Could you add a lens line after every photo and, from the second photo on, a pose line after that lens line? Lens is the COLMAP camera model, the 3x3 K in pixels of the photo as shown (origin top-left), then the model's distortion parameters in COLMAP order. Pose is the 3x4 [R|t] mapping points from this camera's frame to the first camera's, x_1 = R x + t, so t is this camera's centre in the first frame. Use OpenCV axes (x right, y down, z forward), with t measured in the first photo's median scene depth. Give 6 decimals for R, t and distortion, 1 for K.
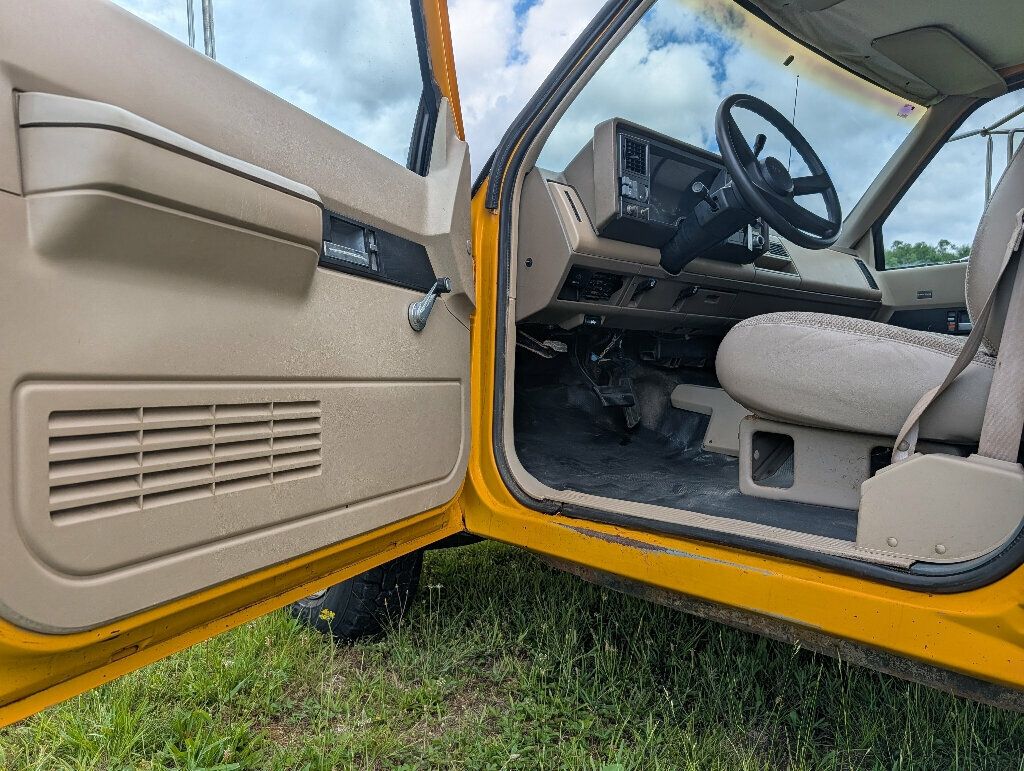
lens RADIAL K [[743.4, 0, 524.7], [0, 743.4, 387.1], [0, 0, 1]] dist [-0.004521, -0.005322]
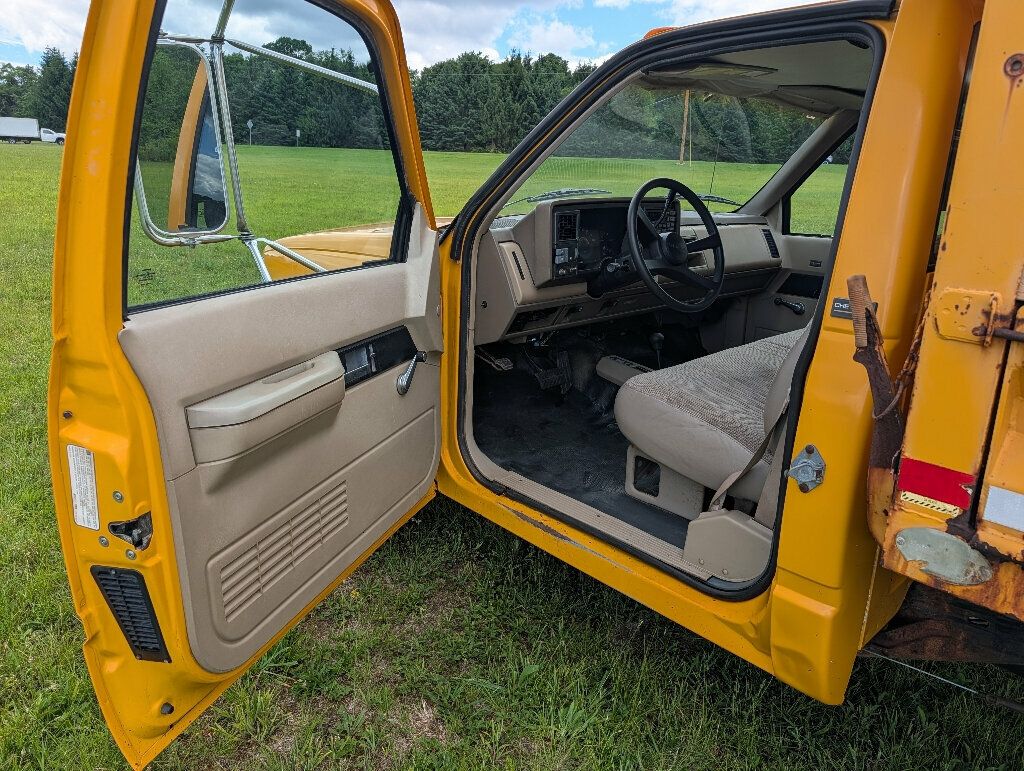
lens RADIAL K [[727.2, 0, 512.0], [0, 727.2, 385.5], [0, 0, 1]] dist [0.007433, -0.002072]
pose [[0.999445, 0.008240, 0.032266, 0.014746], [-0.016557, 0.963616, 0.266777, -0.377990], [-0.028893, -0.267163, 0.963218, -0.277737]]
